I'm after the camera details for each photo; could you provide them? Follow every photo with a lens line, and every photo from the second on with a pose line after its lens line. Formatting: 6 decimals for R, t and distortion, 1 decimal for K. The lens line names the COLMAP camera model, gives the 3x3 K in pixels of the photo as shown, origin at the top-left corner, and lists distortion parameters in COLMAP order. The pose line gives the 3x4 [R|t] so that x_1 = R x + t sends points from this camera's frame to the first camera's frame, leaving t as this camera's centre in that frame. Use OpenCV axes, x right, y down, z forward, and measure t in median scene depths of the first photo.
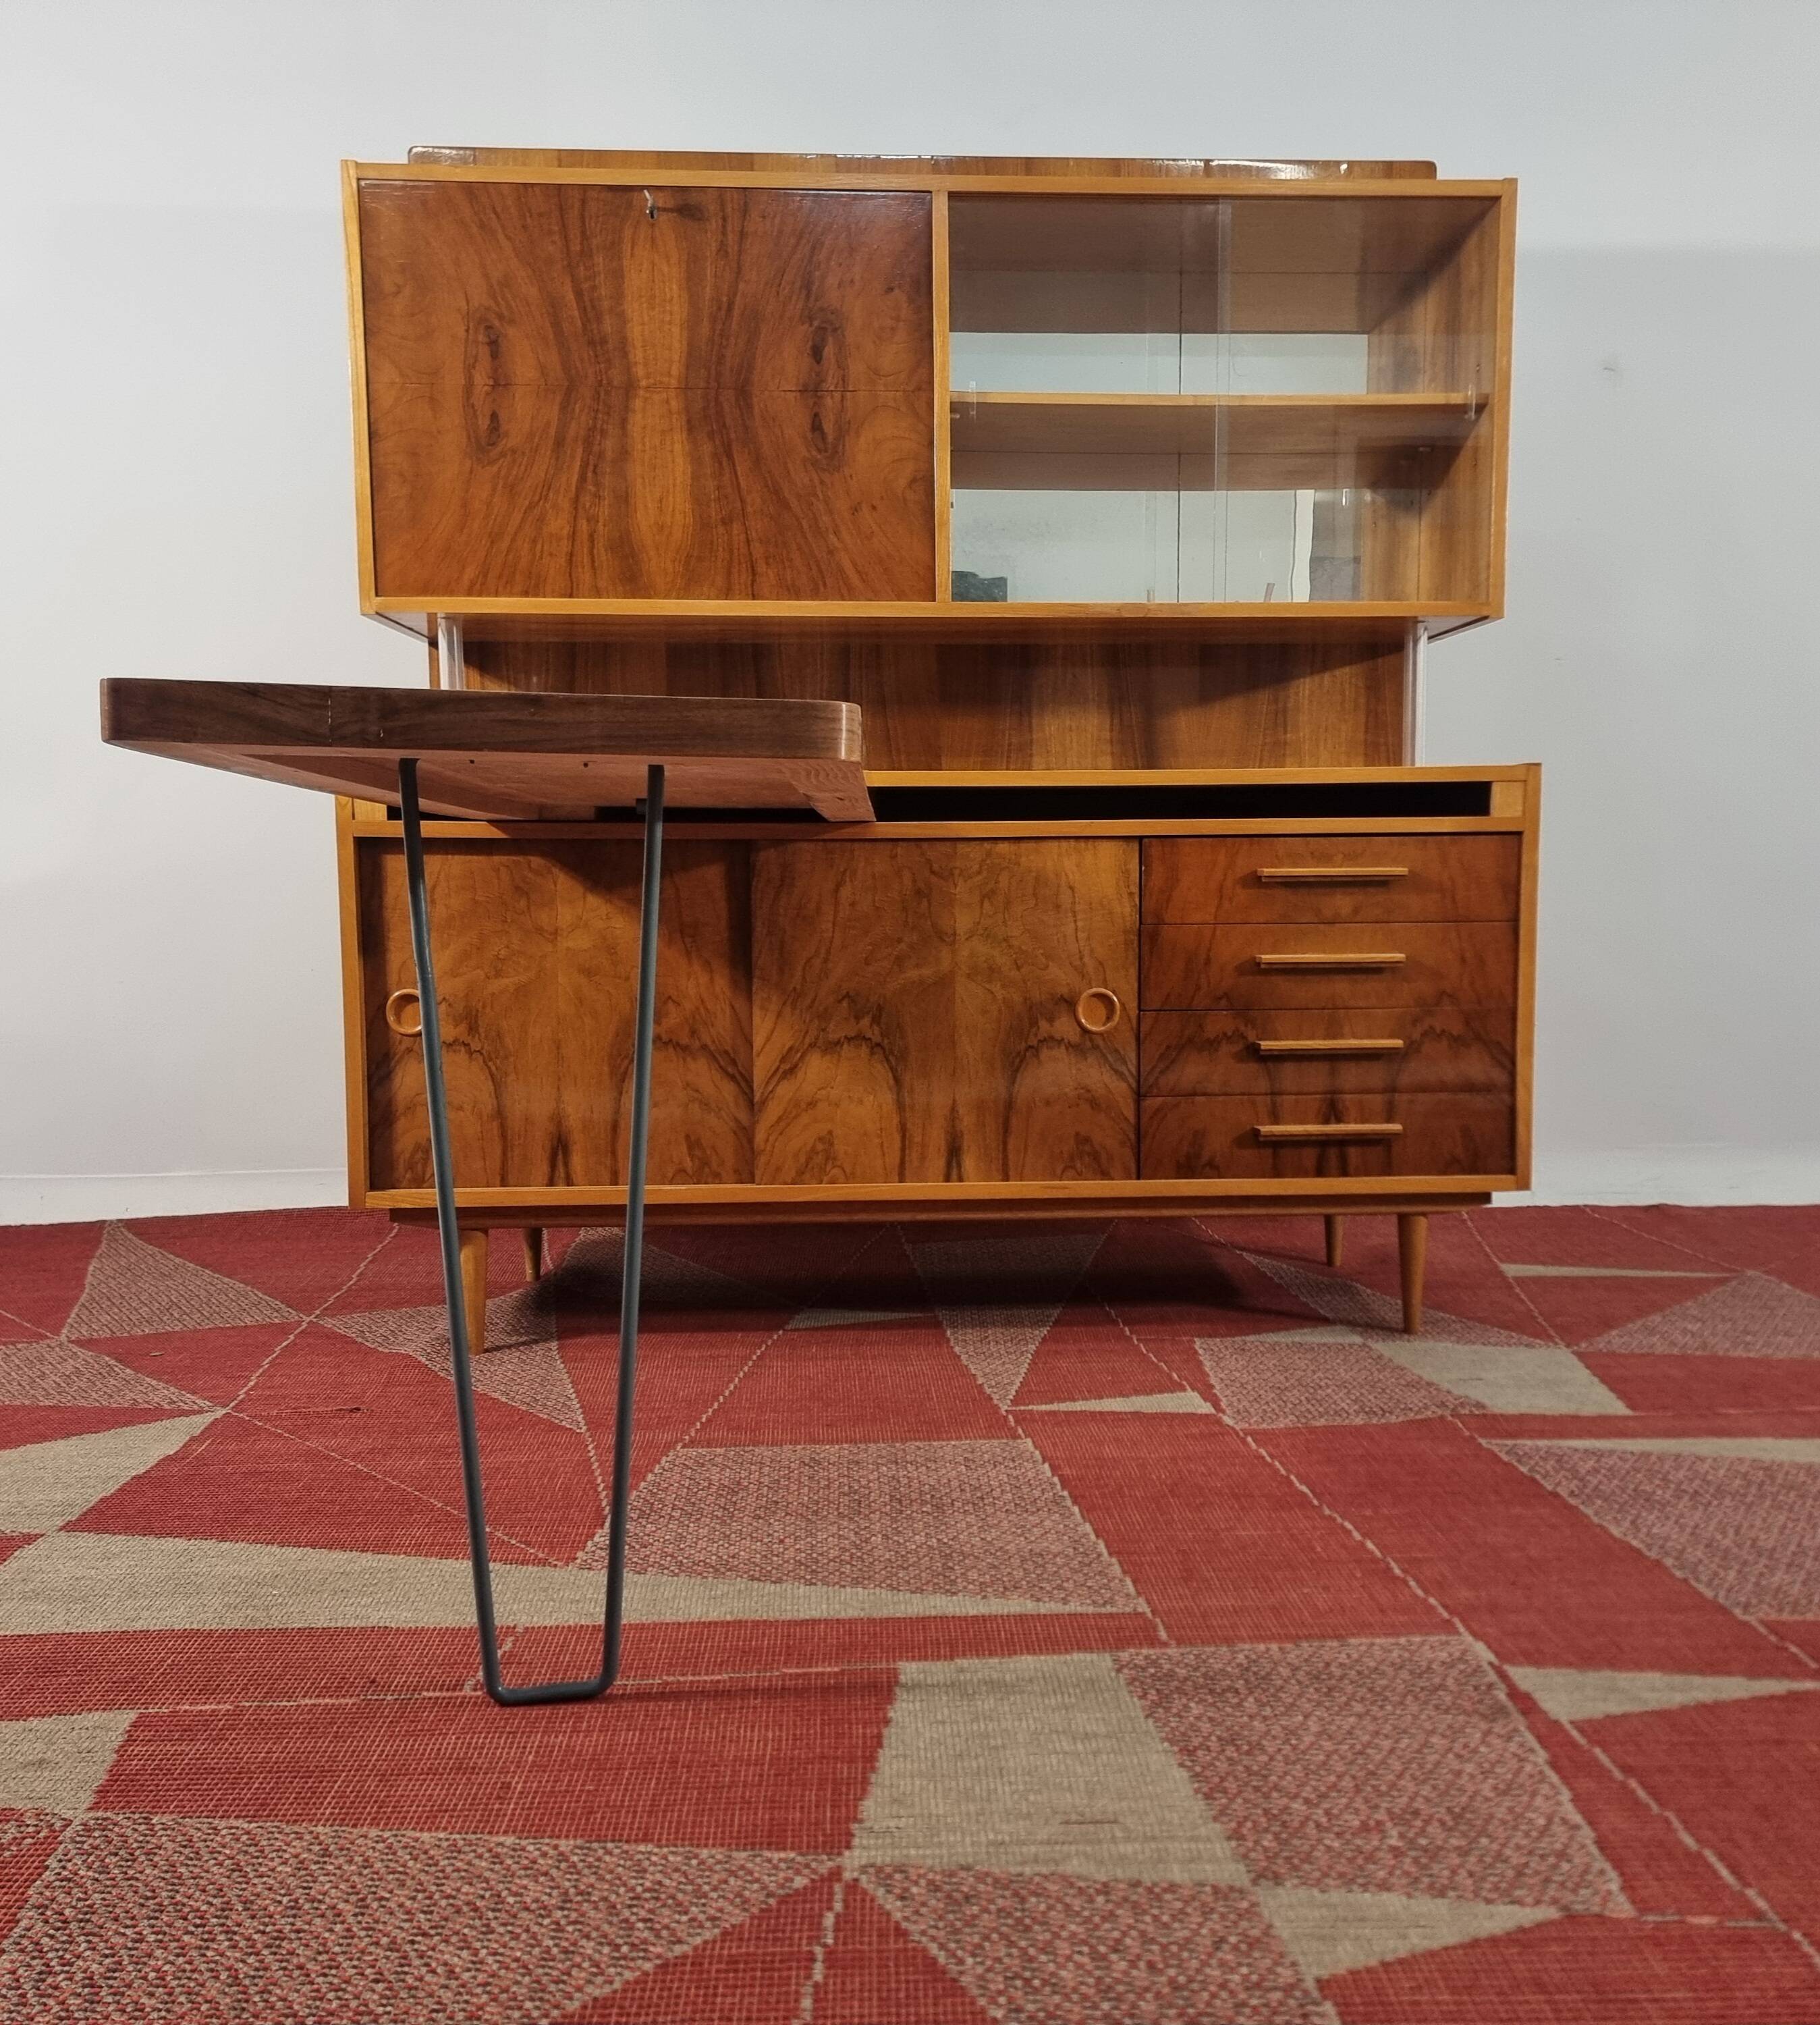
lens RADIAL K [[1850.7, 0, 964.1], [0, 1850.7, 1012.8], [0, 0, 1]] dist [0.063412, 0.000000]
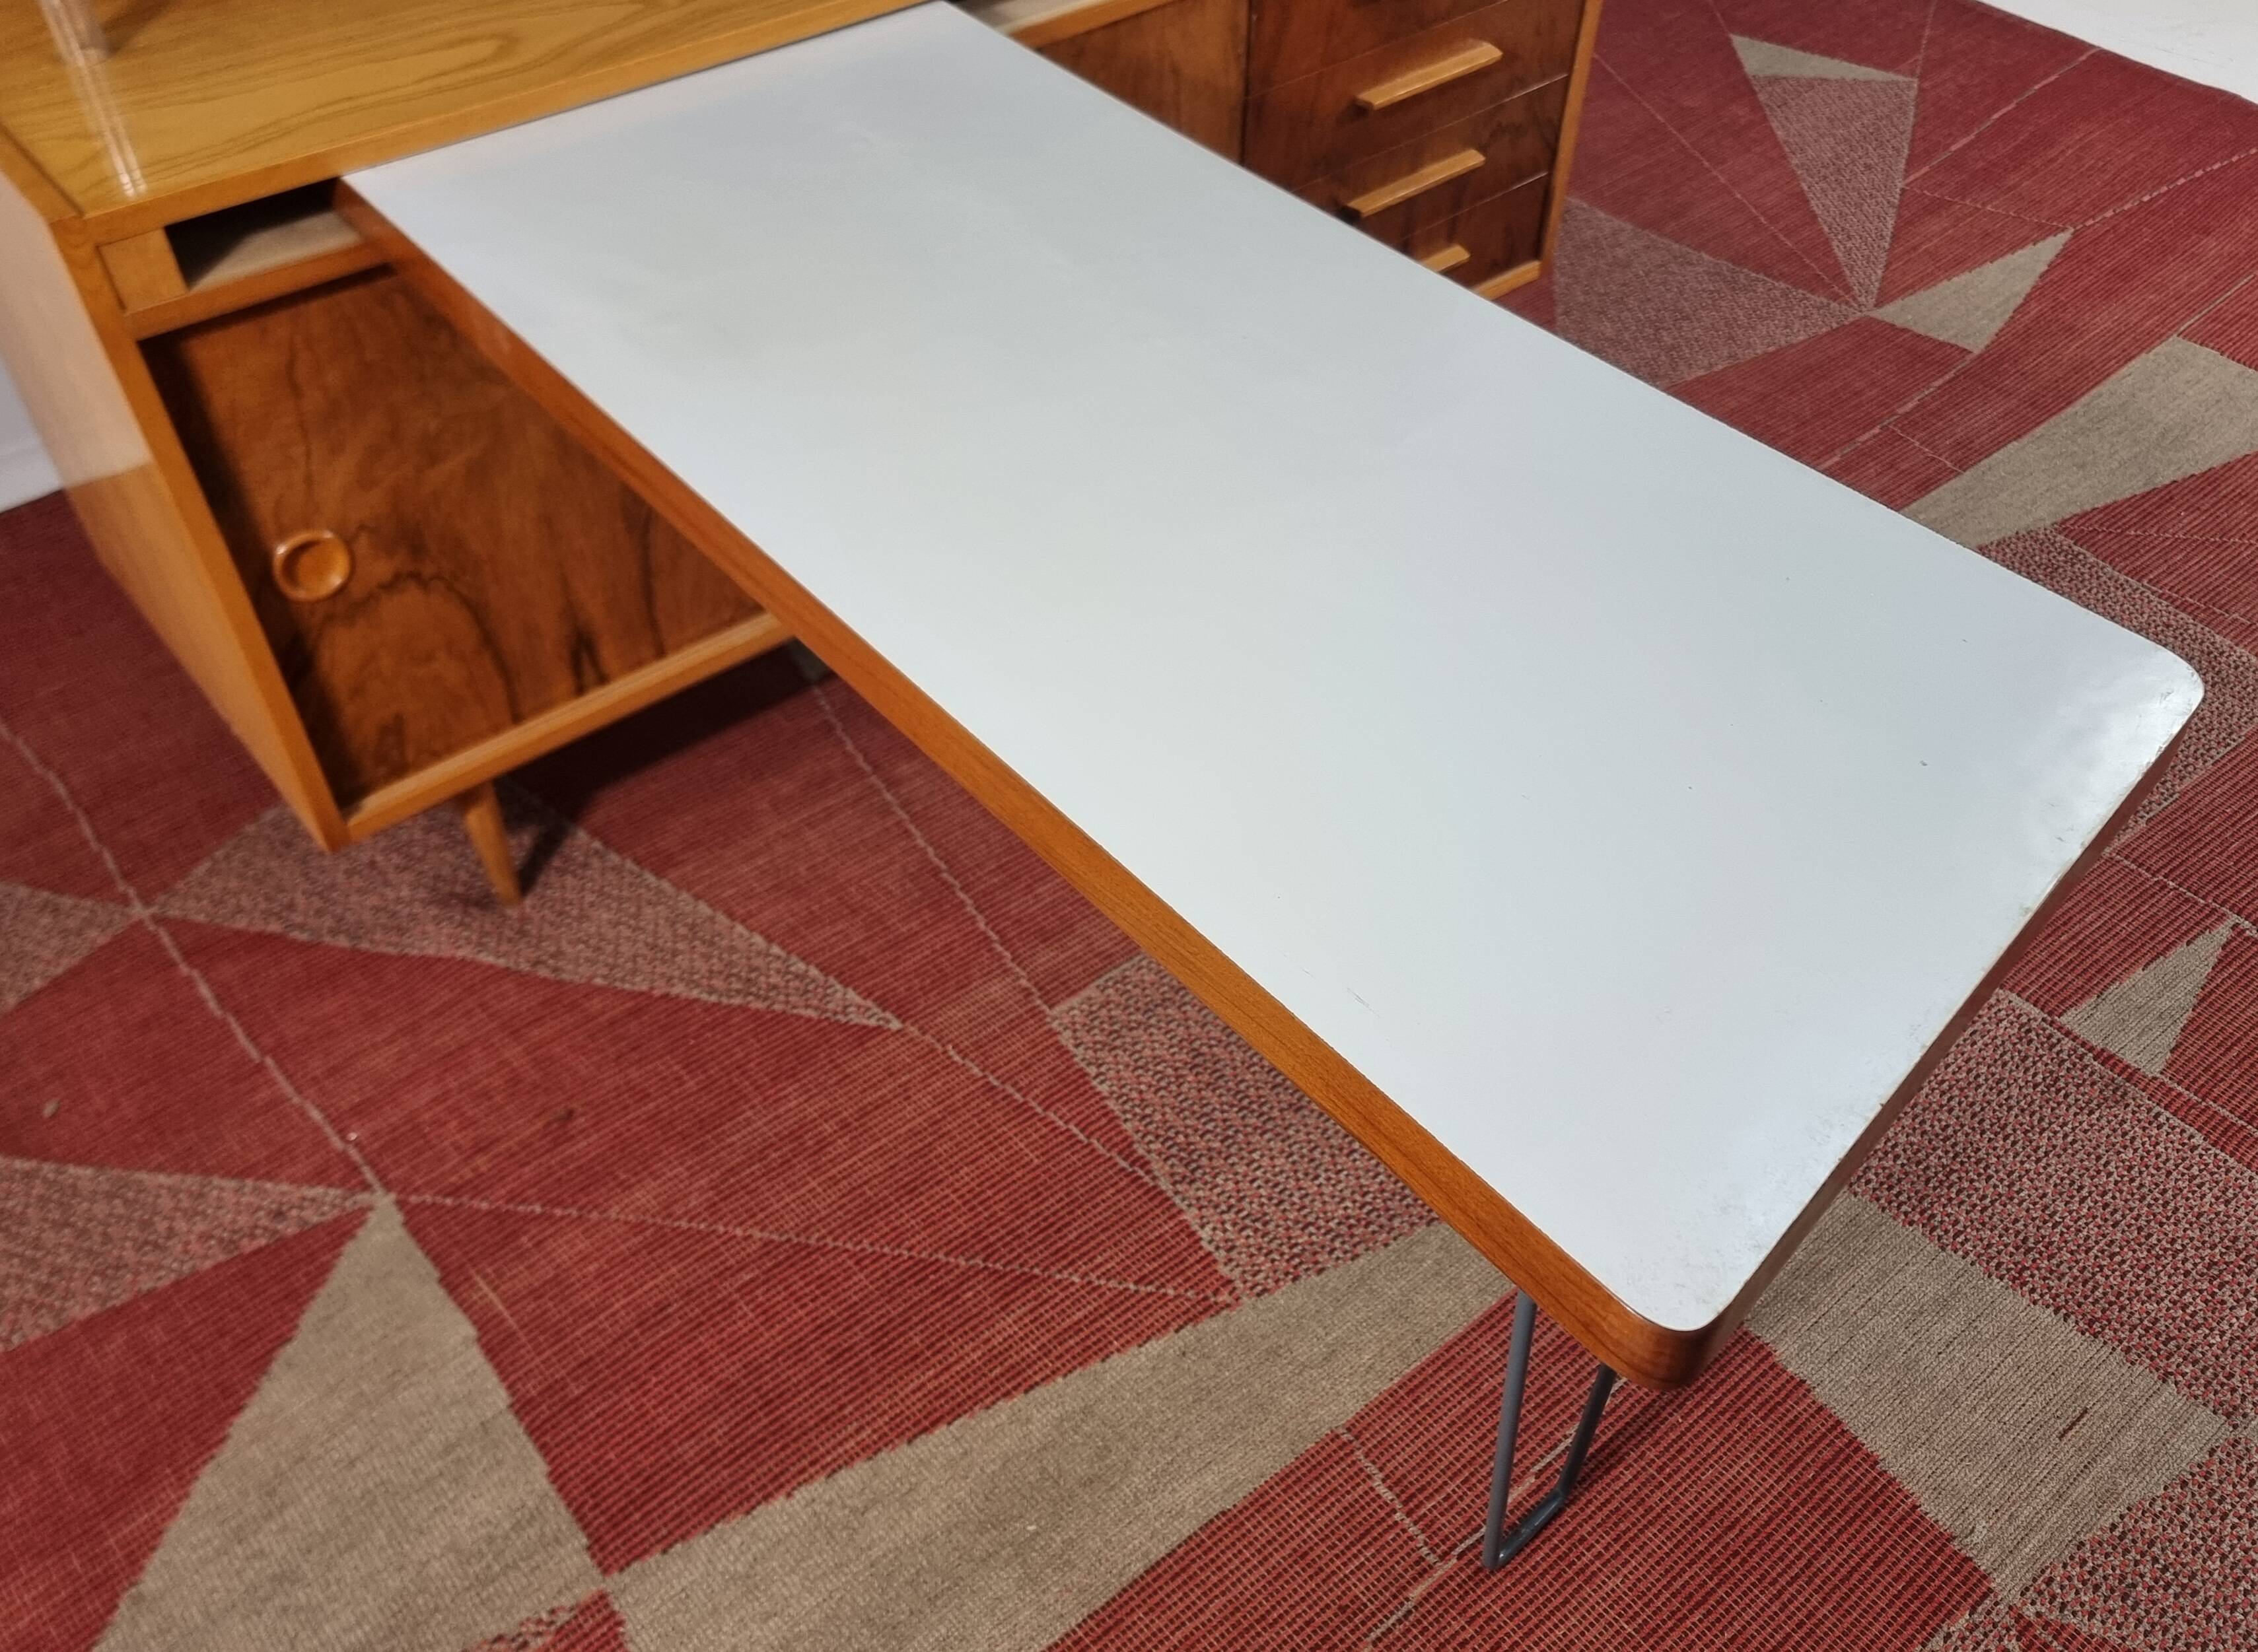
lens RADIAL K [[1842.2, 0, 1165.9], [0, 1842.2, 860.4], [0, 0, 1]] dist [0.049320, -0.038581]
pose [[0.792177, -0.429115, 0.433954, -0.371516], [0.027184, 0.735166, 0.677342, -0.318657], [-0.609686, -0.524778, 0.594047, 0.422702]]
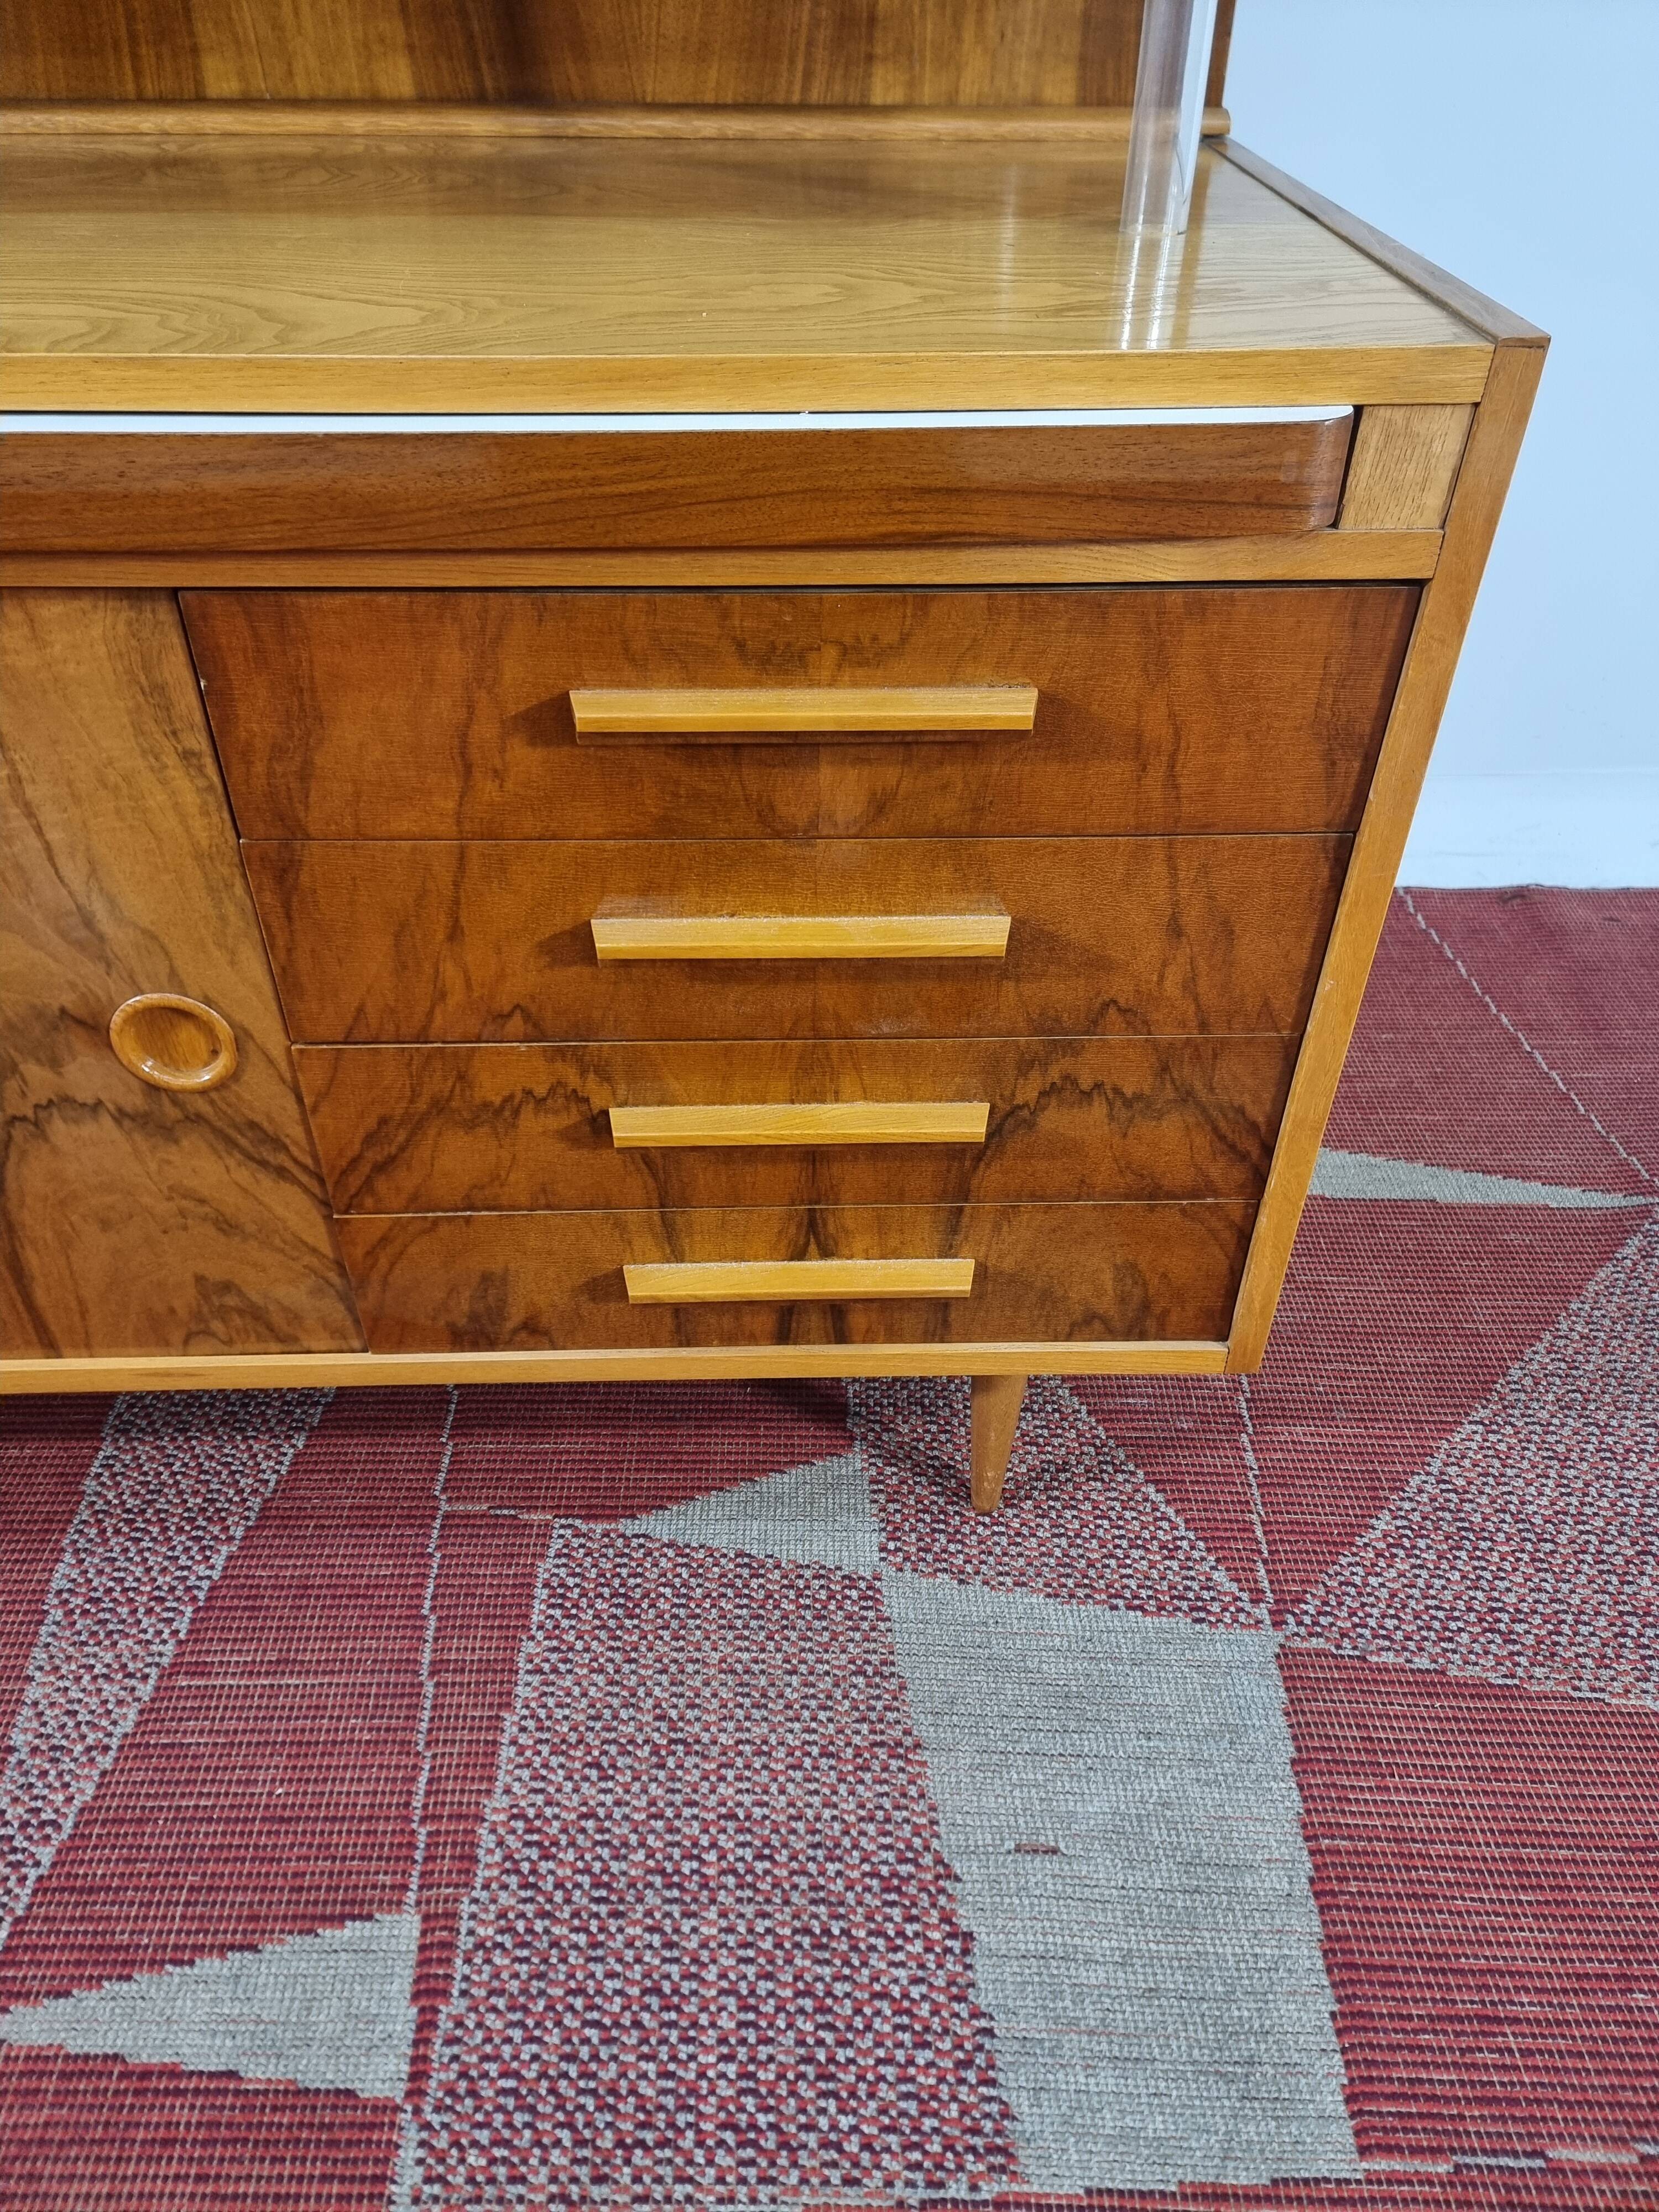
lens RADIAL K [[1525.0, 0, 811.7], [0, 1525.0, 1075.3], [0, 0, 1]] dist [0.074681, -0.049117]
pose [[0.999327, 0.030130, -0.020904, 0.205835], [-0.013804, 0.837180, 0.546754, -0.165924], [0.033974, -0.546097, 0.837033, 0.735888]]
